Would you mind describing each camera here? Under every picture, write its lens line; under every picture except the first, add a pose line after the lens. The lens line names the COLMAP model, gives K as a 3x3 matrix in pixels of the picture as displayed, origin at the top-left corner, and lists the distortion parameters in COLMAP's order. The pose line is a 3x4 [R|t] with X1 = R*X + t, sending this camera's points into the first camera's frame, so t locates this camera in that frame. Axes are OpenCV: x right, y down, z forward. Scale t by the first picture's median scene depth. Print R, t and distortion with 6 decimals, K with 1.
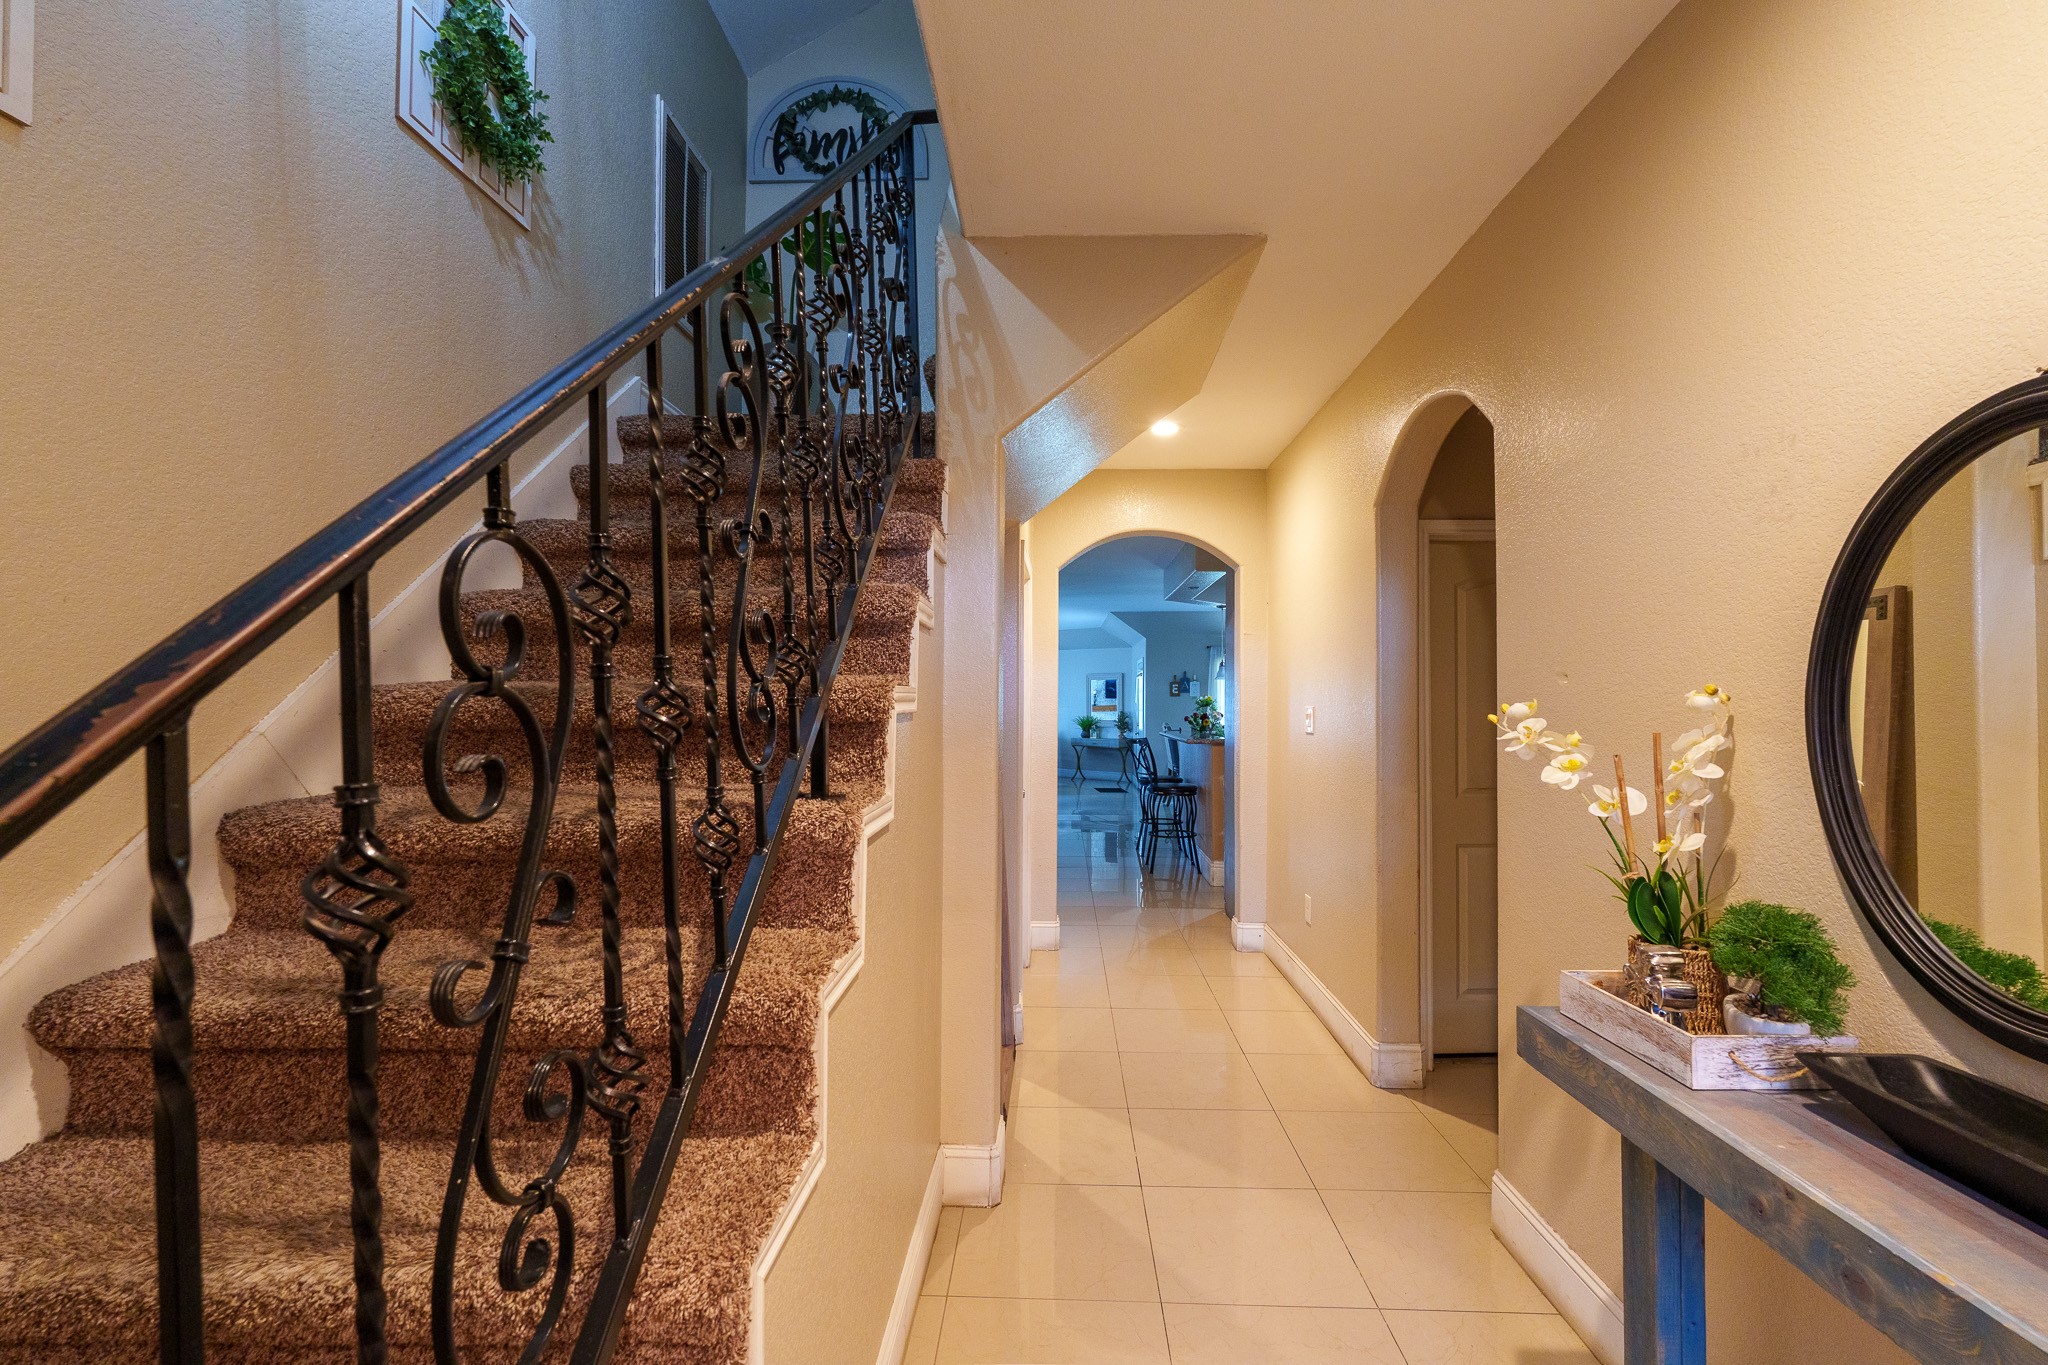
lens RADIAL K [[904.8, 0, 1033.8], [0, 904.8, 688.8], [0, 0, 1]] dist [-0.004885, 0.000295]
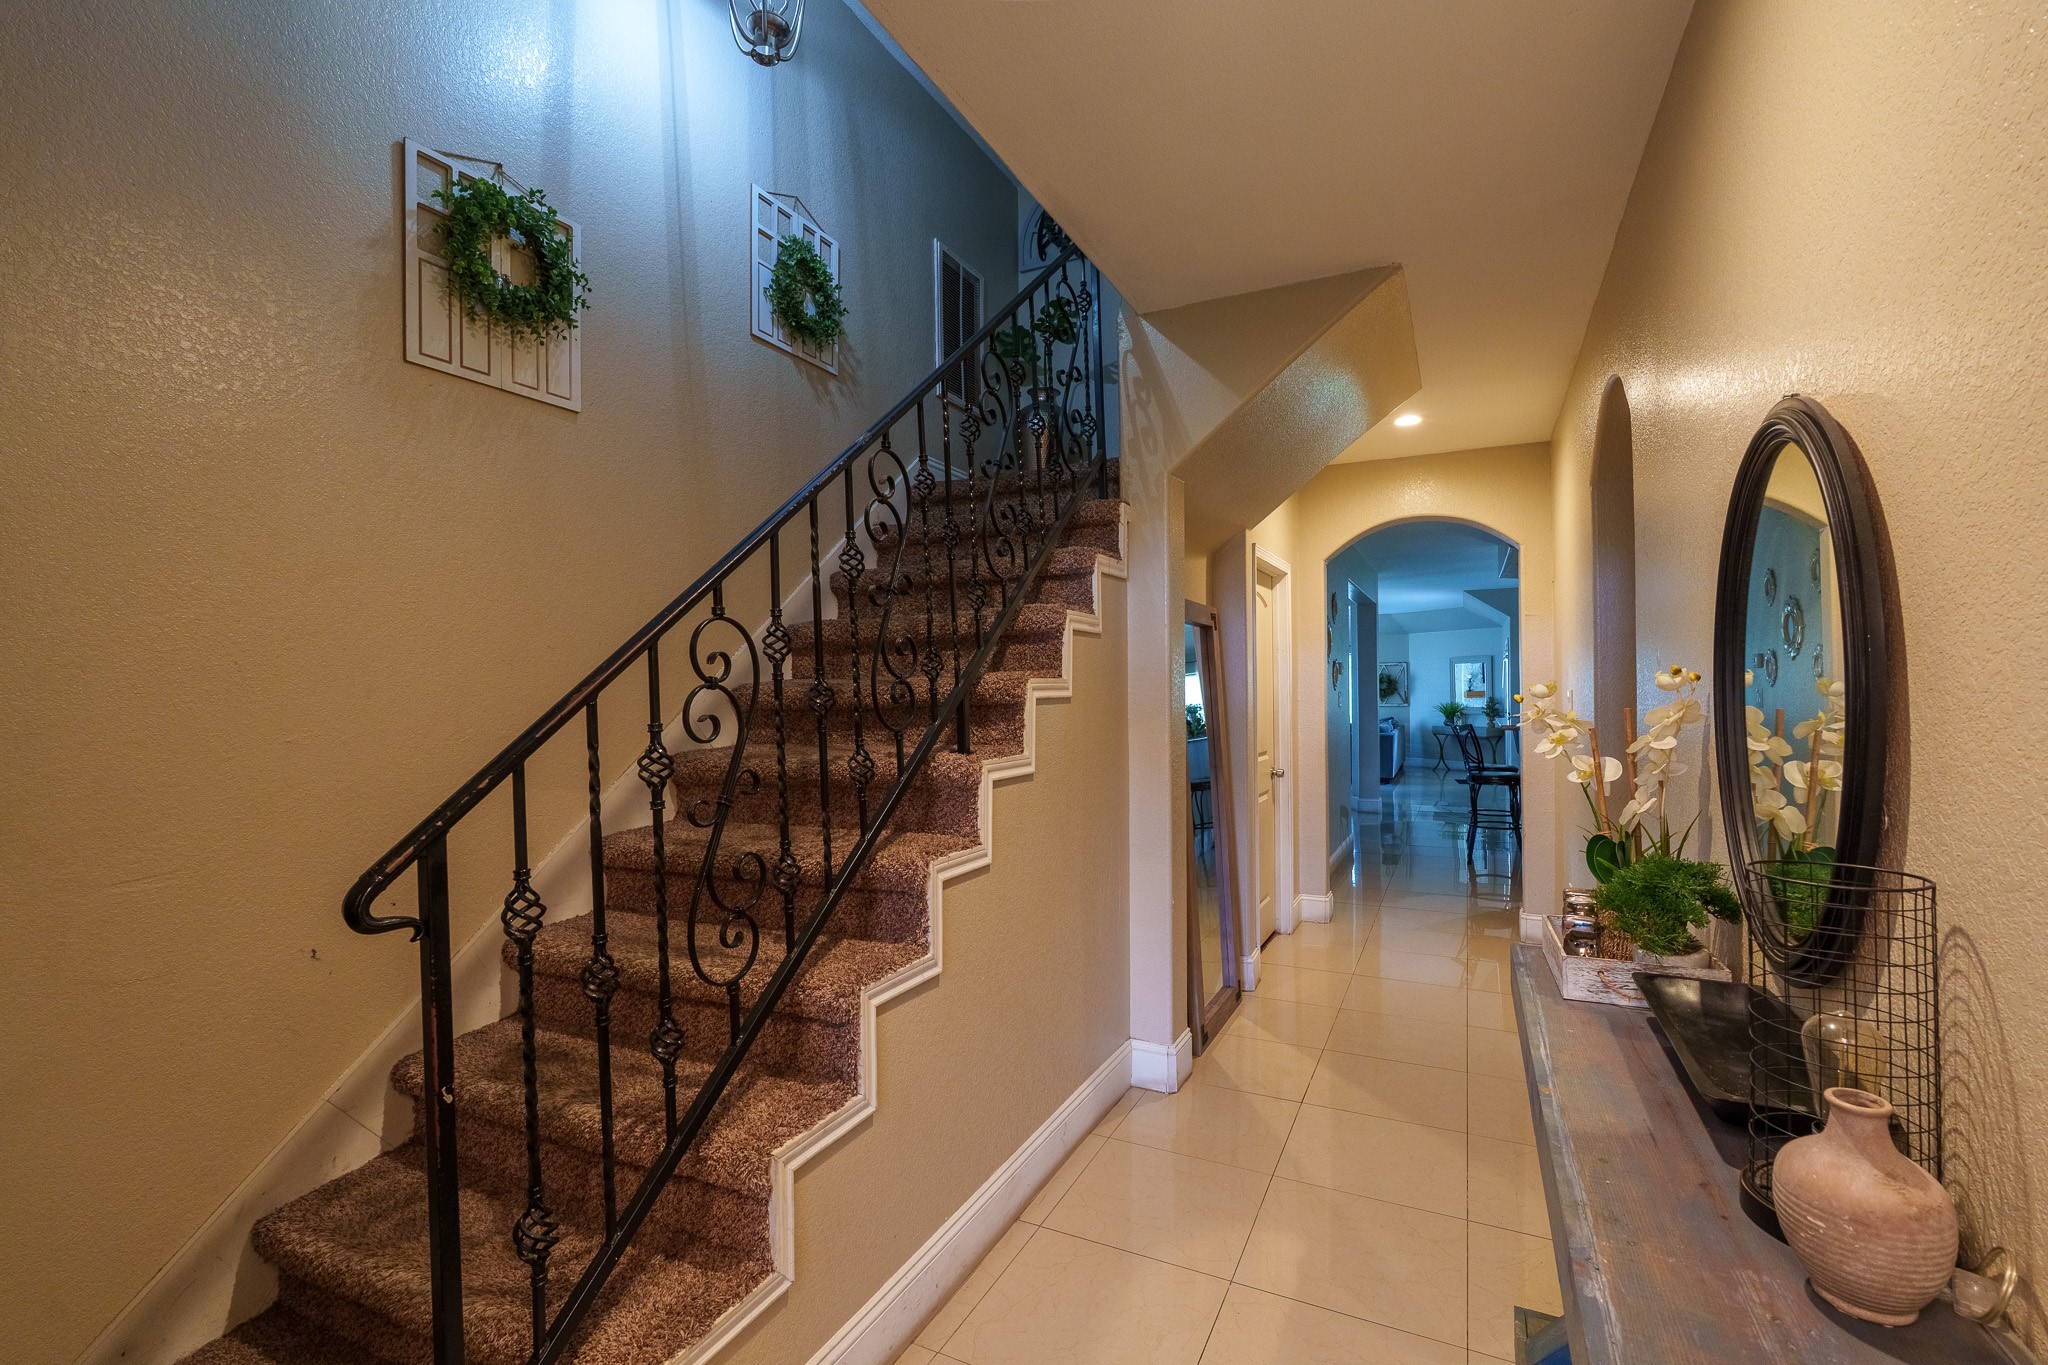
lens RADIAL K [[907.9, 0, 1019.0], [0, 907.9, 692.1], [0, 0, 1]] dist [-0.002889, -0.000007]
pose [[0.907794, -0.011183, -0.419267, 0.352200], [0.017941, 0.999765, 0.012179, 0.000289], [0.419032, -0.018578, 0.907782, -0.253787]]
